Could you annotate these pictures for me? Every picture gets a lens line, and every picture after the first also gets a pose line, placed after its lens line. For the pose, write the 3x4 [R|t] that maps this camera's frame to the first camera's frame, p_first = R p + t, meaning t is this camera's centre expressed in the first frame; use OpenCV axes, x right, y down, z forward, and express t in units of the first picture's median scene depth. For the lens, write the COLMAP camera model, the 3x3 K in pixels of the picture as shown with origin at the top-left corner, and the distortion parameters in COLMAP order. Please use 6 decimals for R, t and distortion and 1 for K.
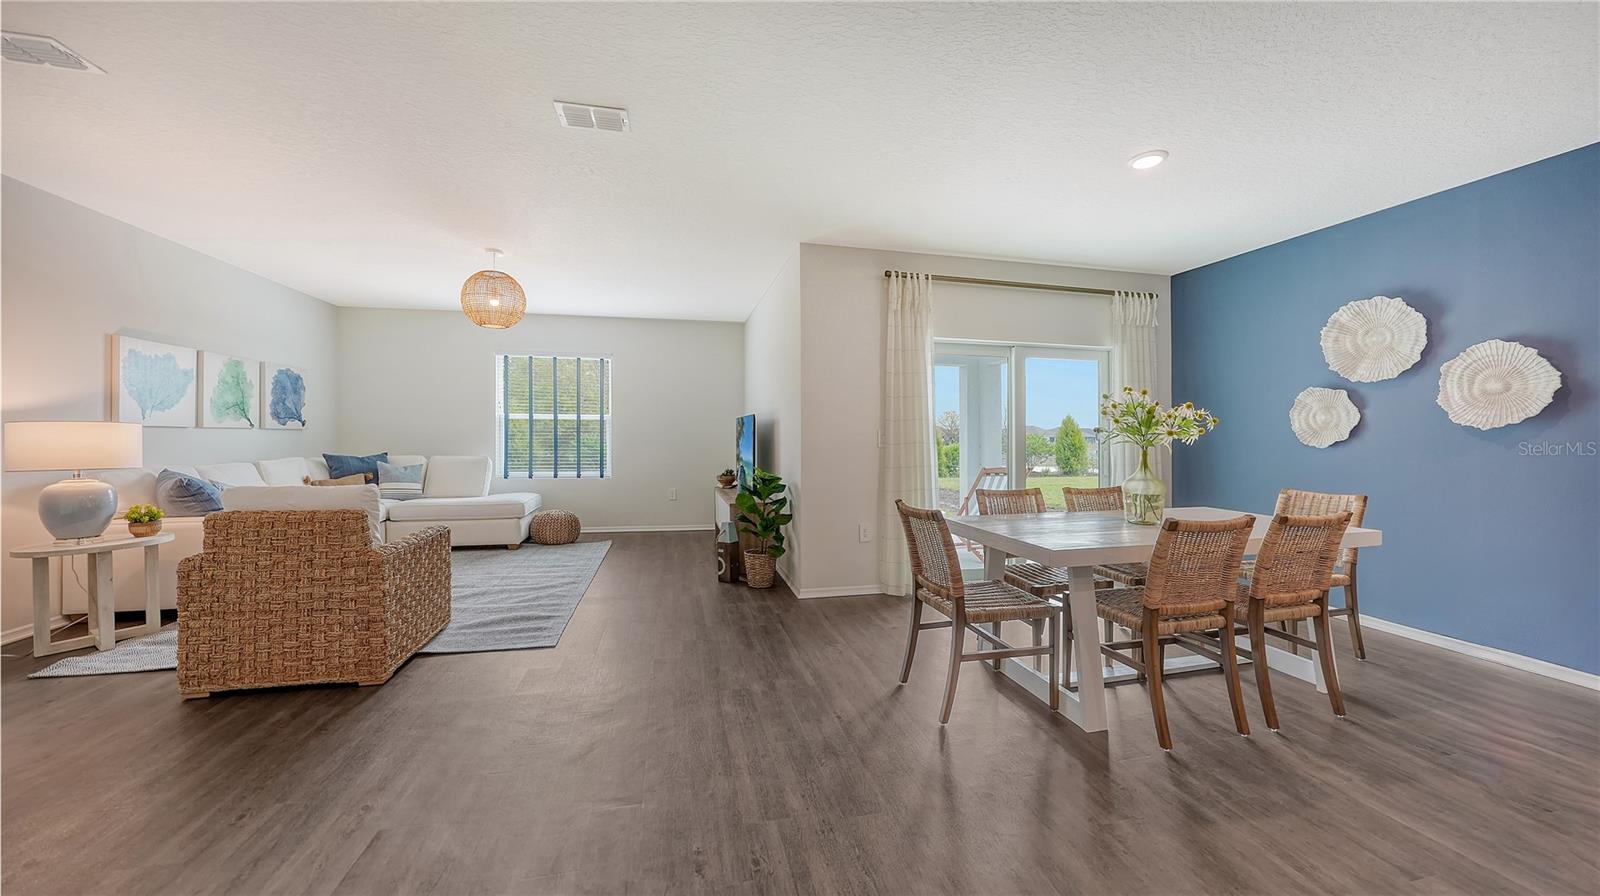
lens RADIAL K [[554.1, 0, 801.7], [0, 554.1, 435.2], [0, 0, 1]] dist [0.000039, -0.000037]
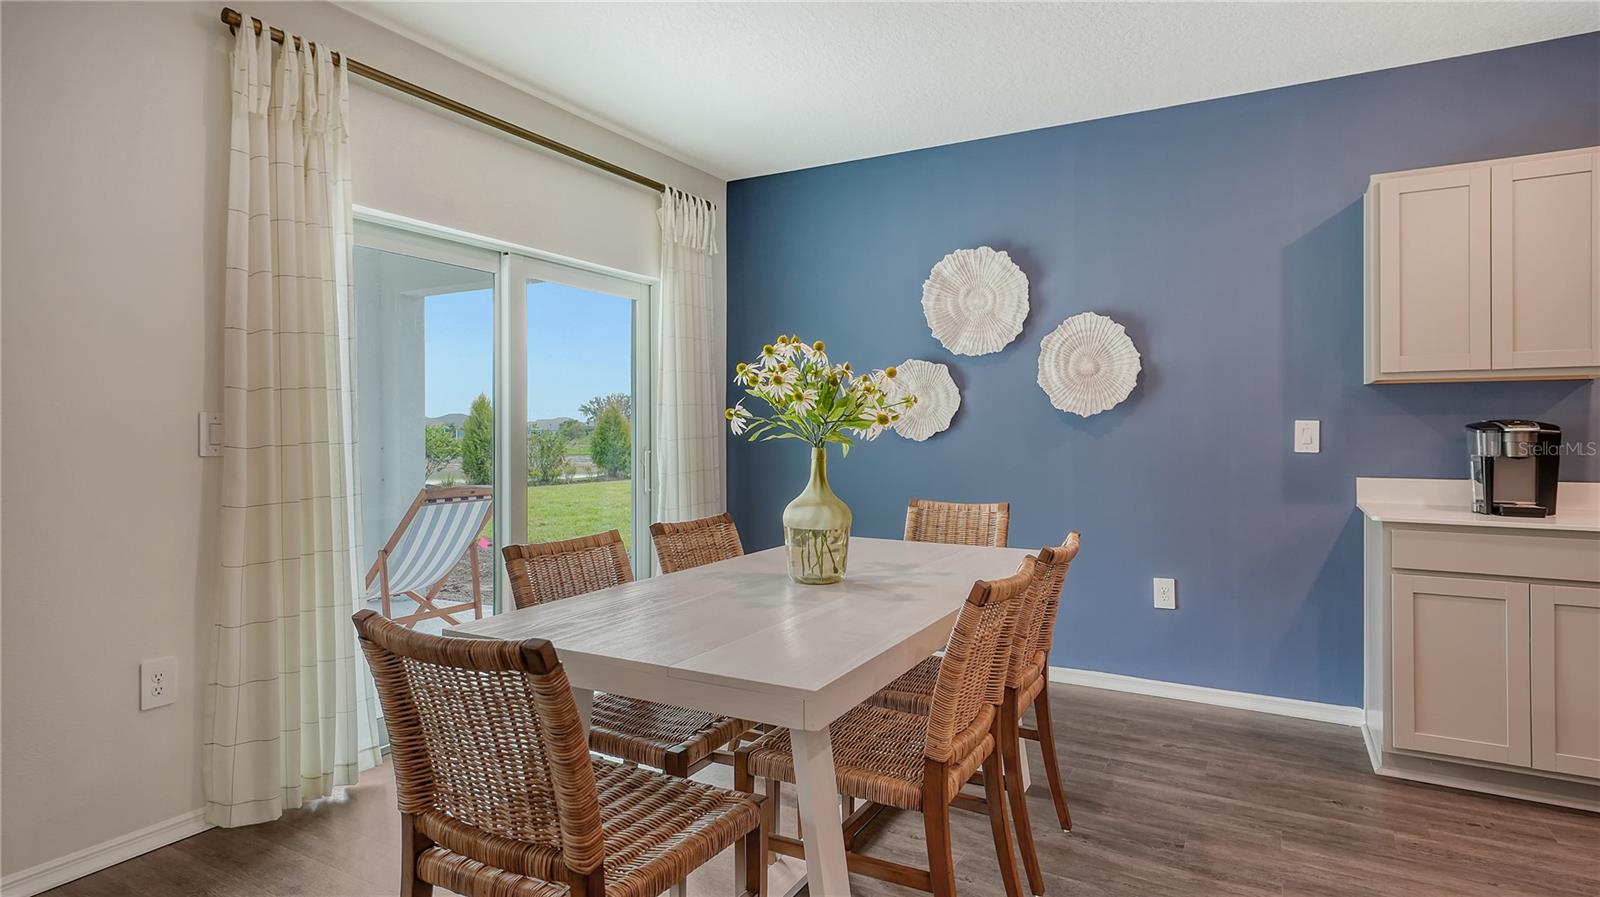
lens RADIAL K [[850.1, 0, 795.8], [0, 850.1, 422.1], [0, 0, 1]] dist [0.002148, -0.000055]
pose [[0.676711, 0.001140, 0.736248, -0.025251], [0.002715, 0.999988, -0.004044, 0.002006], [-0.736244, 0.004736, 0.676700, 0.375982]]
